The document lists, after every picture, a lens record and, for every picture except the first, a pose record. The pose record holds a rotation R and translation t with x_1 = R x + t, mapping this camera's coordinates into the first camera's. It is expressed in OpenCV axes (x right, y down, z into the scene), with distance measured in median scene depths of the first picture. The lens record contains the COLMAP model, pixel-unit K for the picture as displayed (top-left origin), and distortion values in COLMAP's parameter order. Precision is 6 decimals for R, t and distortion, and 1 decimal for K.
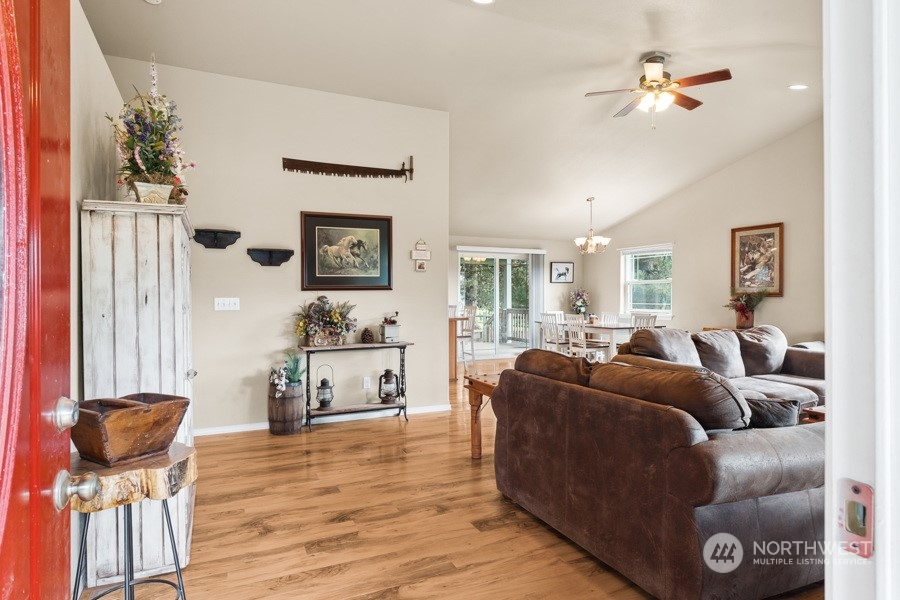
lens RADIAL K [[503.0, 0, 441.6], [0, 503.0, 296.9], [0, 0, 1]] dist [0.000492, -0.000322]
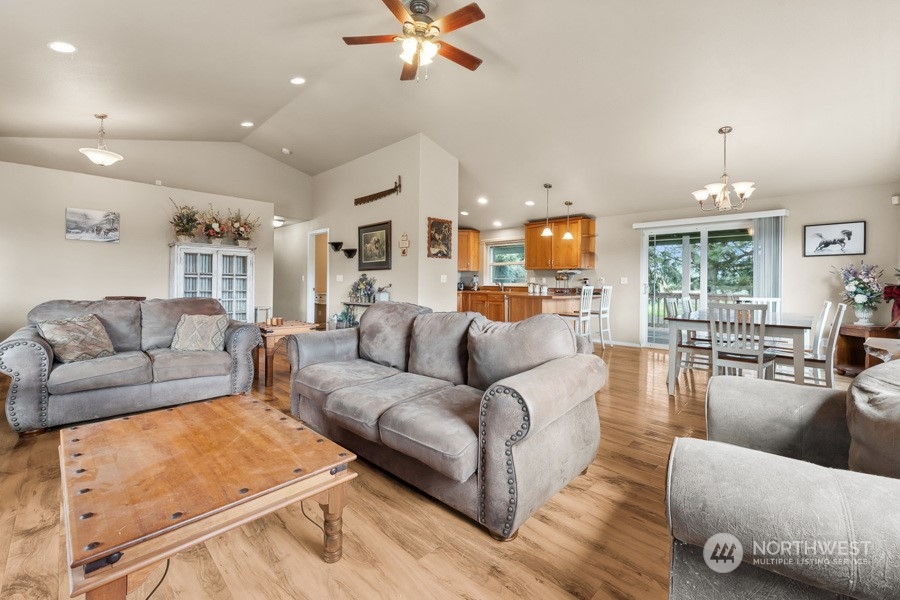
lens RADIAL K [[371.2, 0, 452.4], [0, 371.2, 284.3], [0, 0, 1]] dist [-0.000474, -0.000511]
pose [[0.378081, 0.008637, -0.925732, 0.726455], [-0.011451, 0.999924, 0.004652, 0.017293], [0.925702, 0.008841, 0.378151, 0.550246]]
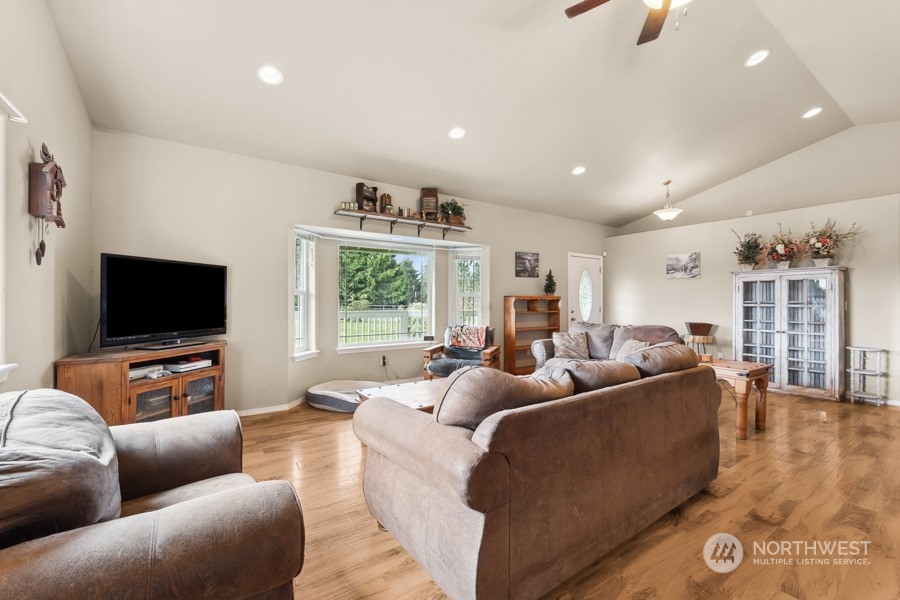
lens RADIAL K [[371.2, 0, 452.7], [0, 371.2, 298.8], [0, 0, 1]] dist [-0.000474, -0.000511]
pose [[-0.981323, -0.002339, -0.192355, 0.531381], [-0.000895, 0.999971, -0.007594, 0.003309], [0.192368, -0.007280, -0.981296, 0.955692]]
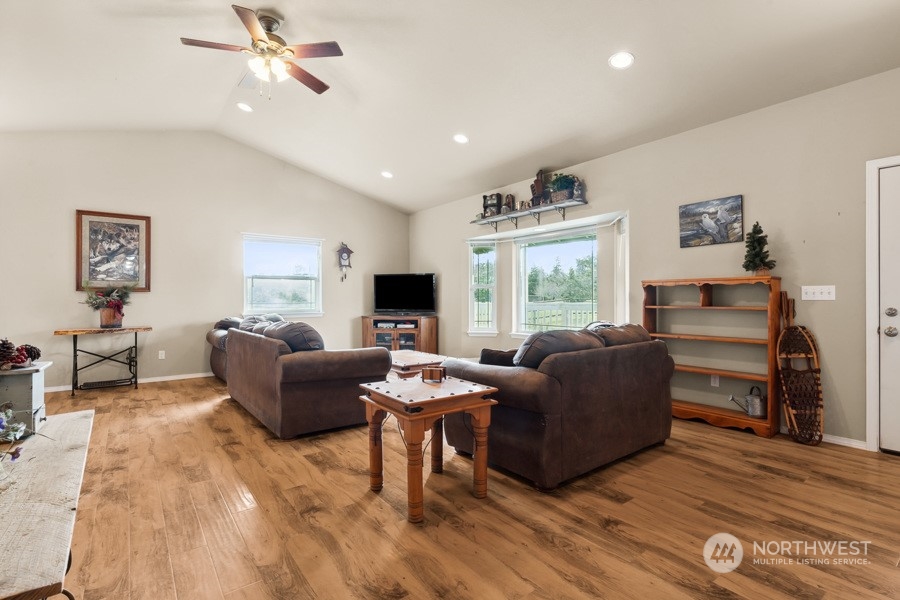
lens RADIAL K [[433.5, 0, 447.9], [0, 433.5, 296.8], [0, 0, 1]] dist [0.001850, 0.000033]
pose [[-0.229230, 0.003096, 0.973367, -0.275592], [0.003997, 0.999990, -0.002239, 0.013277], [-0.973364, 0.003377, -0.229240, 0.597212]]
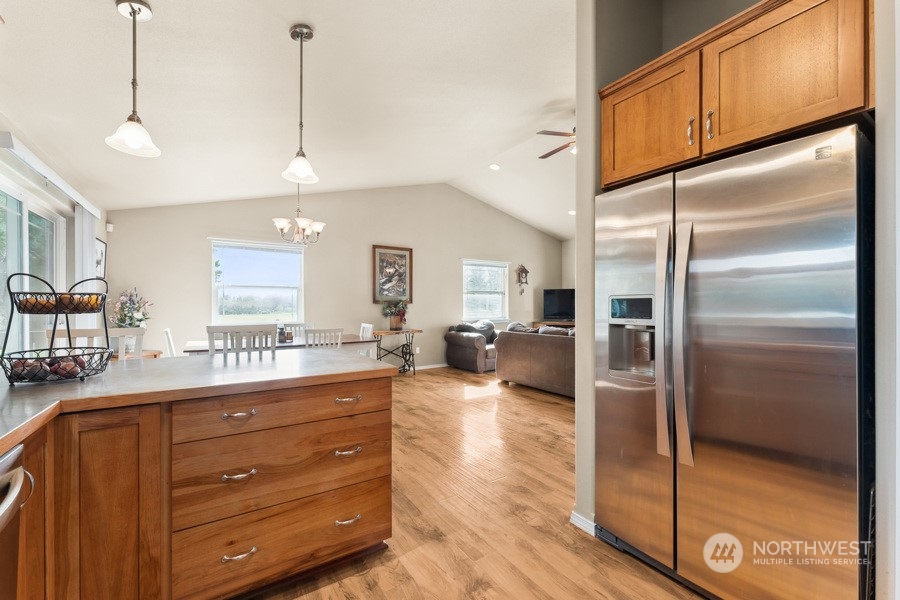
lens RADIAL K [[371.2, 0, 445.7], [0, 371.2, 302.3], [0, 0, 1]] dist [-0.000474, -0.000511]
pose [[-0.164659, 0.008709, 0.986312, -0.302405], [0.004851, 0.999956, -0.008020, 0.004000], [-0.986339, 0.003464, -0.164695, 1.027000]]
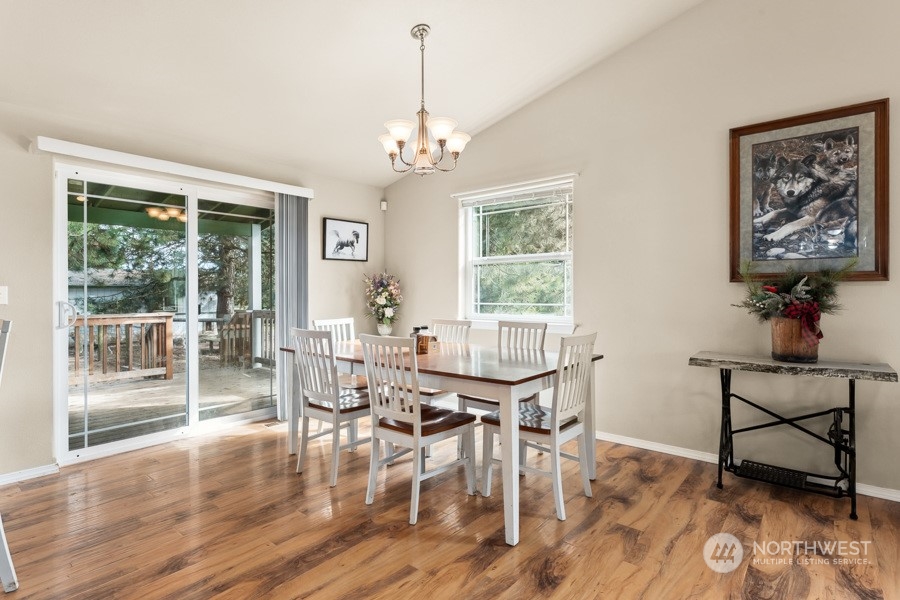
lens RADIAL K [[453.5, 0, 448.8], [0, 453.5, 292.2], [0, 0, 1]] dist [-0.010524, 0.001672]
pose [[0.895356, -0.005297, 0.445319, 0.187332], [0.005669, 0.999984, 0.000496, 0.006391], [-0.445314, 0.002081, 0.895372, 0.794949]]
